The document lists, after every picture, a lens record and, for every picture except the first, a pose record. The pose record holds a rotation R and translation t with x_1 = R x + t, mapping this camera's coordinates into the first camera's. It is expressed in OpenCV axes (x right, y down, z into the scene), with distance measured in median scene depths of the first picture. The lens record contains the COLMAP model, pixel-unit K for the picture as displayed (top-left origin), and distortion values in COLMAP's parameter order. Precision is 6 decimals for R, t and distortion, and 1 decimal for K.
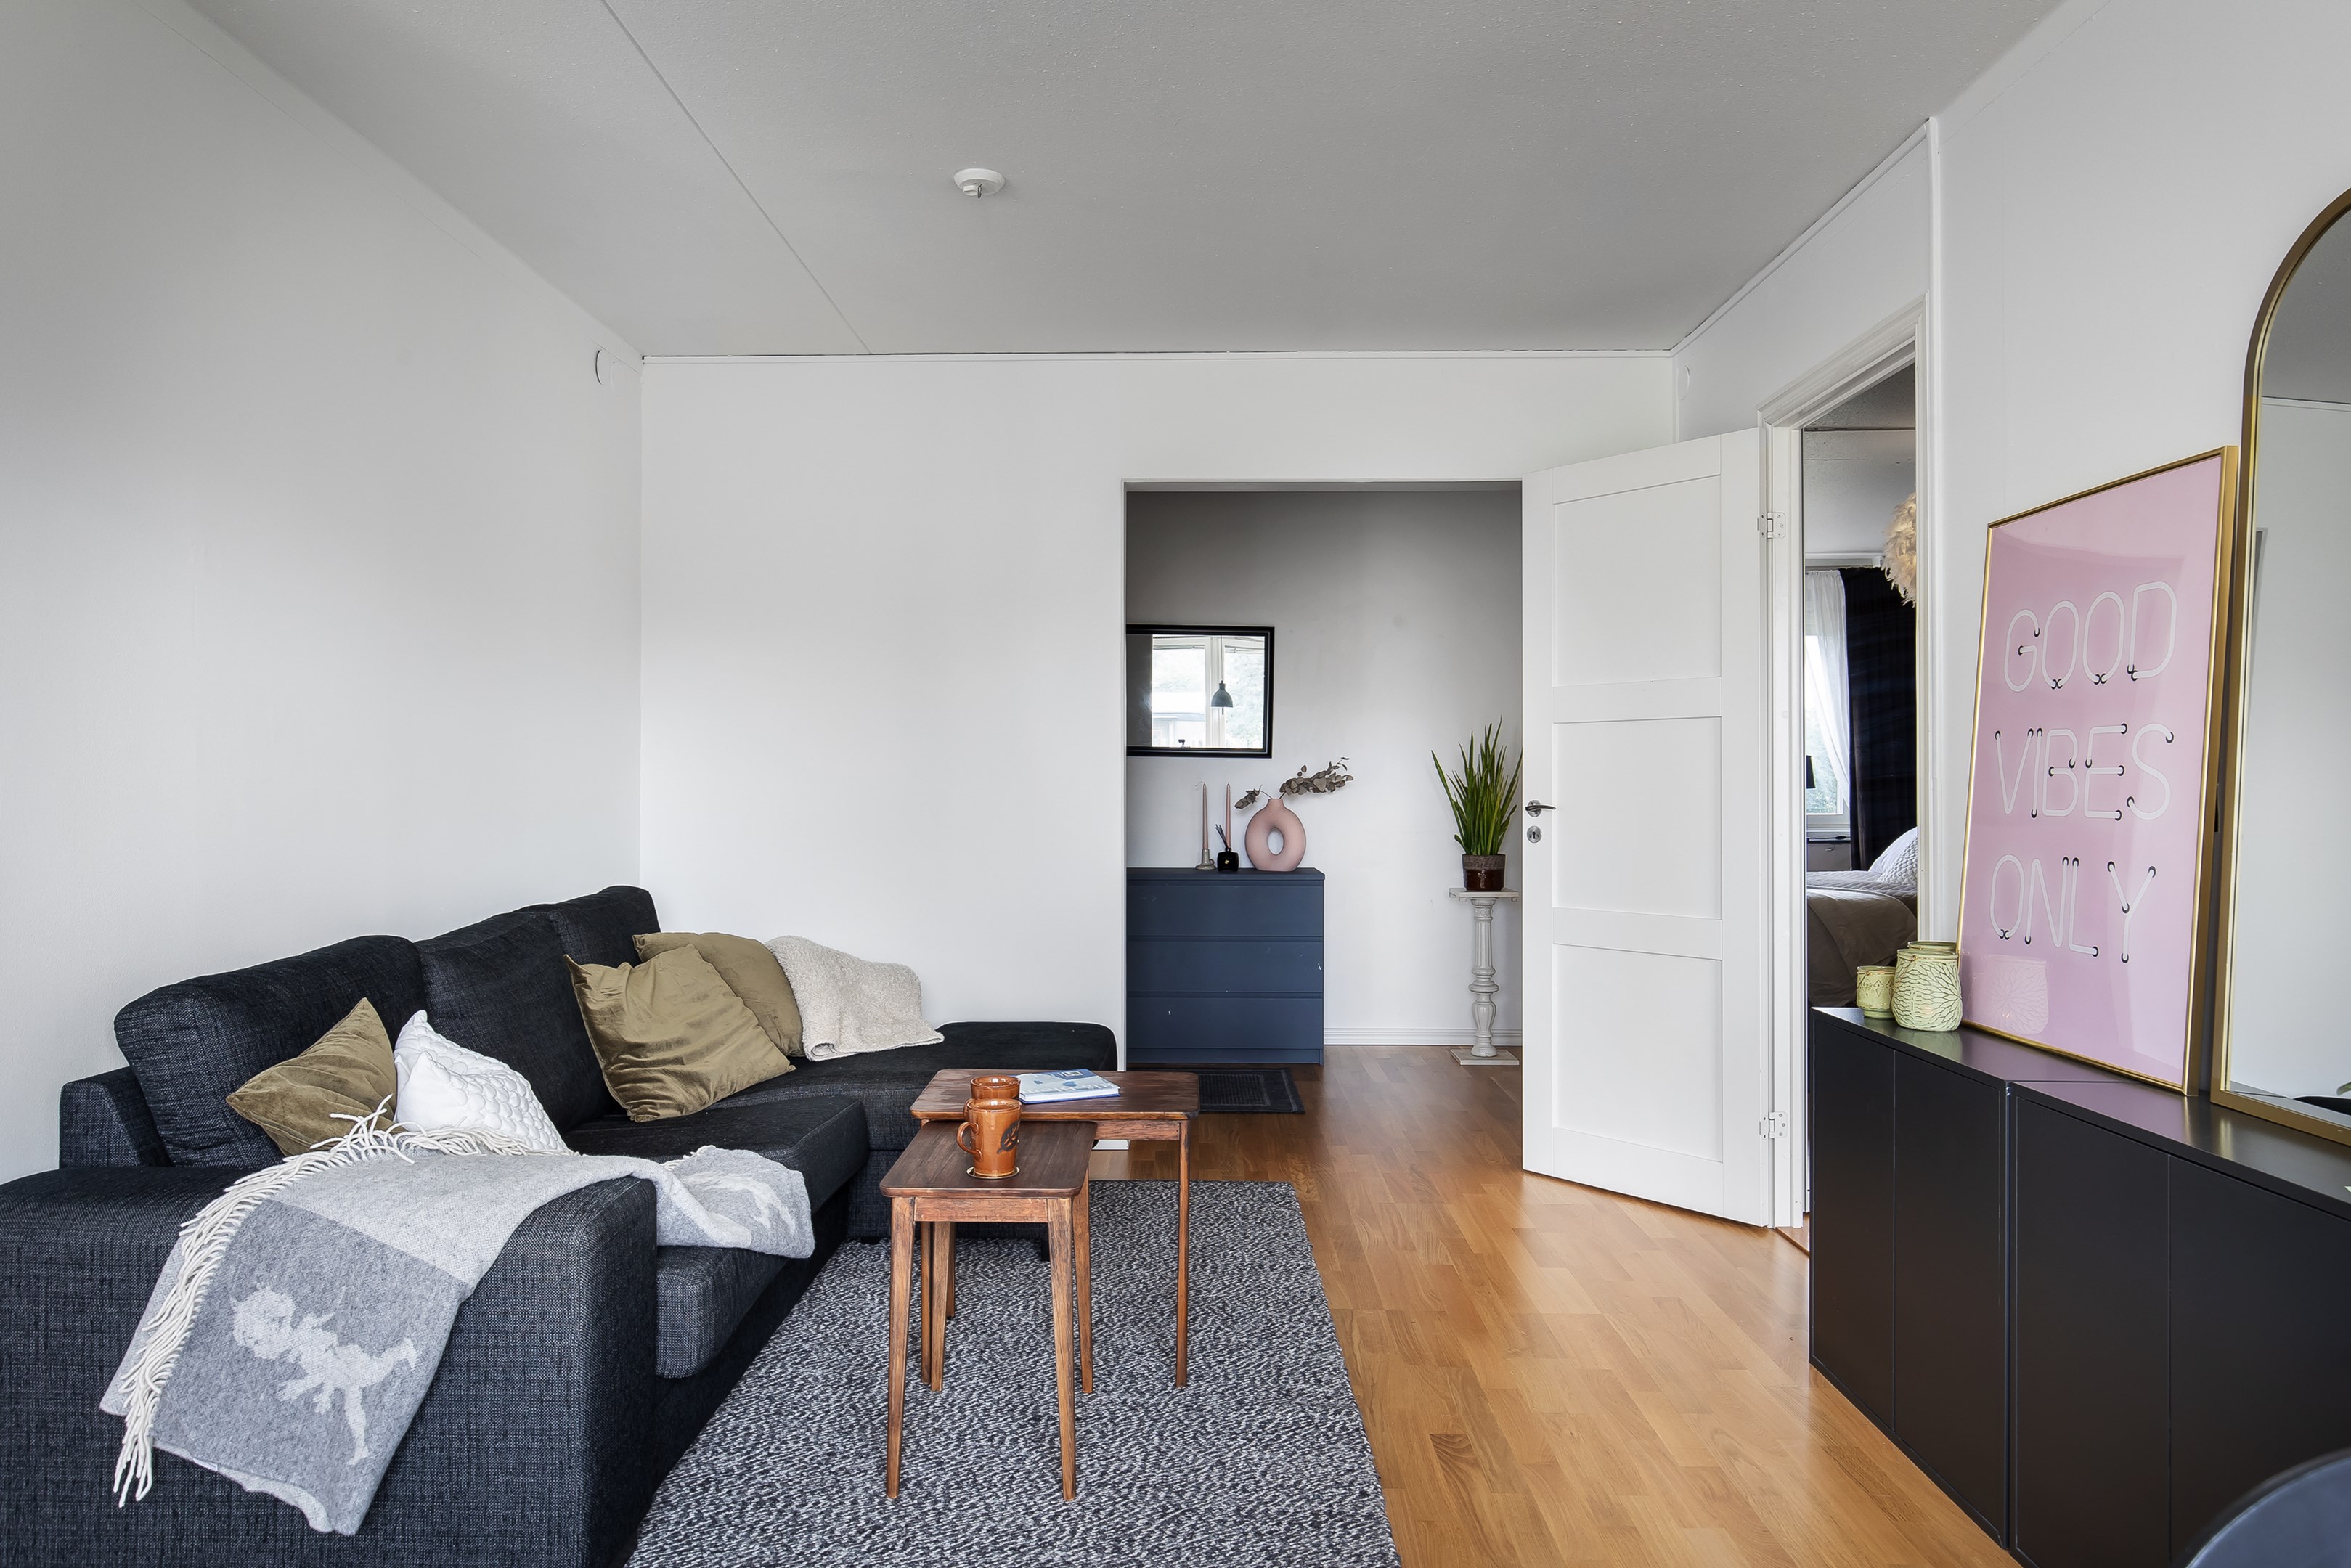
lens RADIAL K [[1455.9, 0, 1174.9], [0, 1455.9, 774.7], [0, 0, 1]] dist [0.006581, -0.002427]
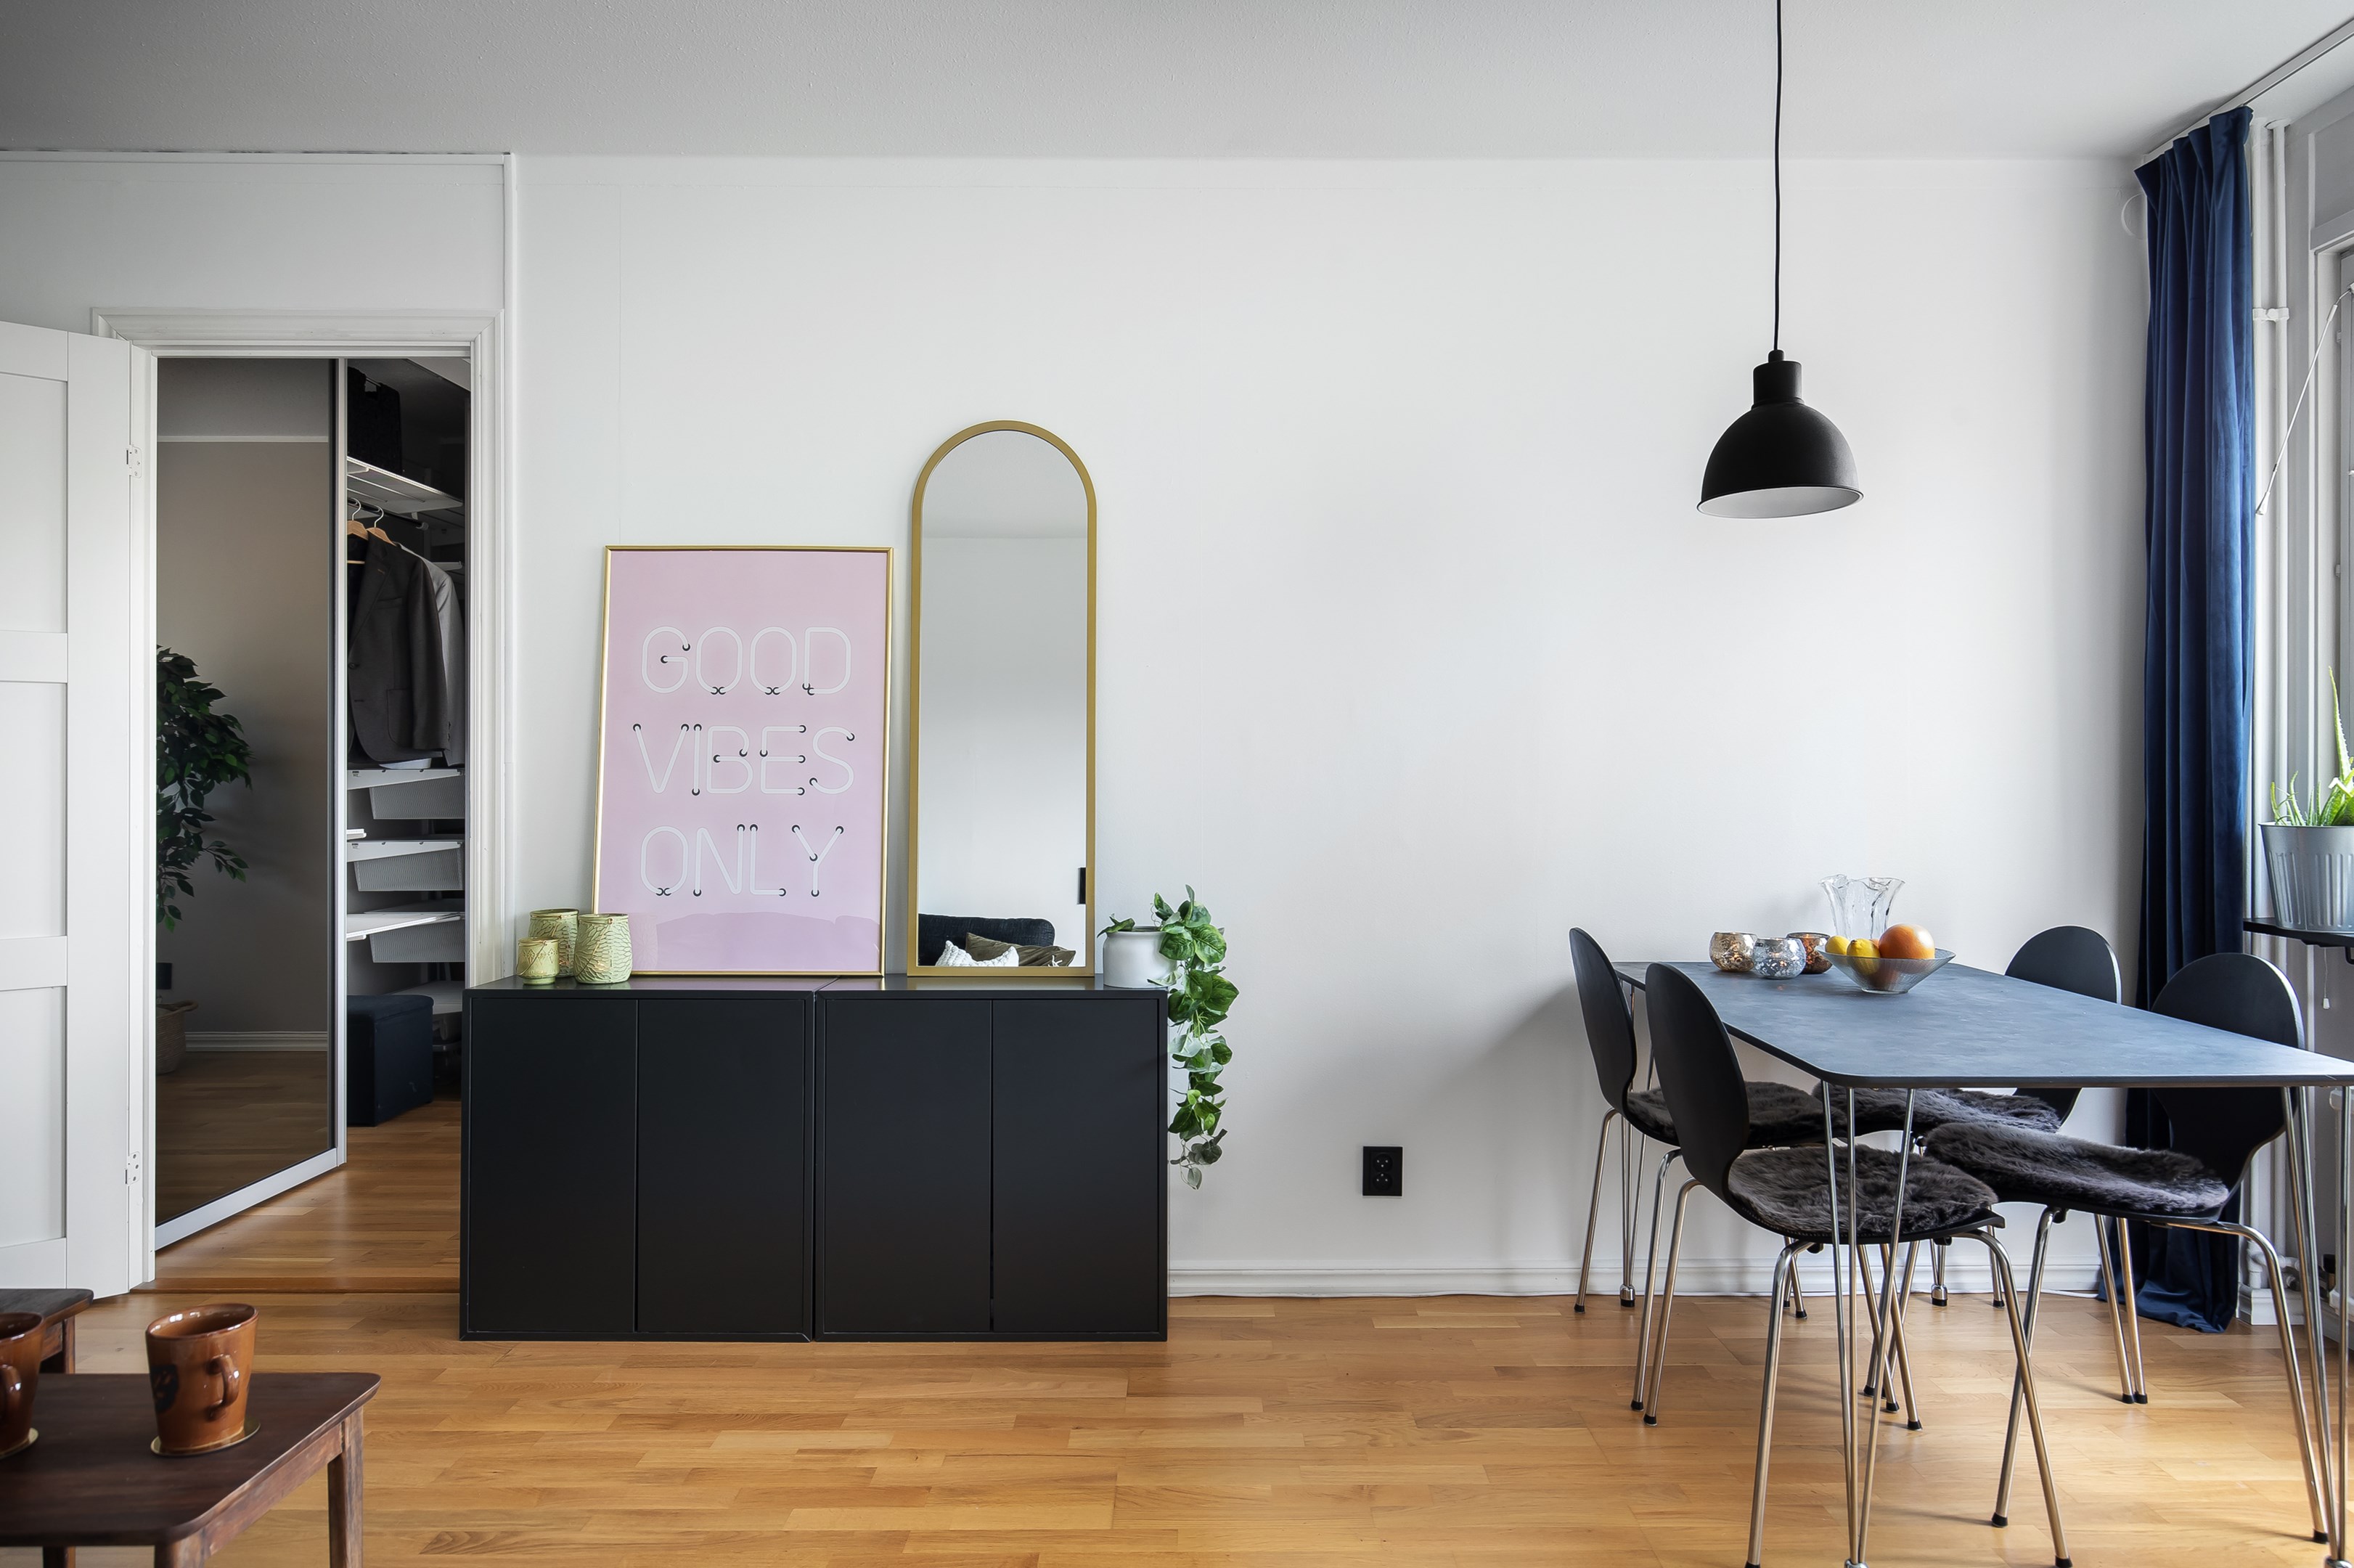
lens RADIAL K [[1458.0, 0, 1176.4], [0, 1458.0, 774.7], [0, 0, 1]] dist [0.006581, -0.002427]
pose [[-0.012058, 0.006246, 0.999908, -0.682110], [-0.007032, 0.999955, -0.006331, 0.016823], [-0.999903, -0.007107, -0.012014, 0.608615]]
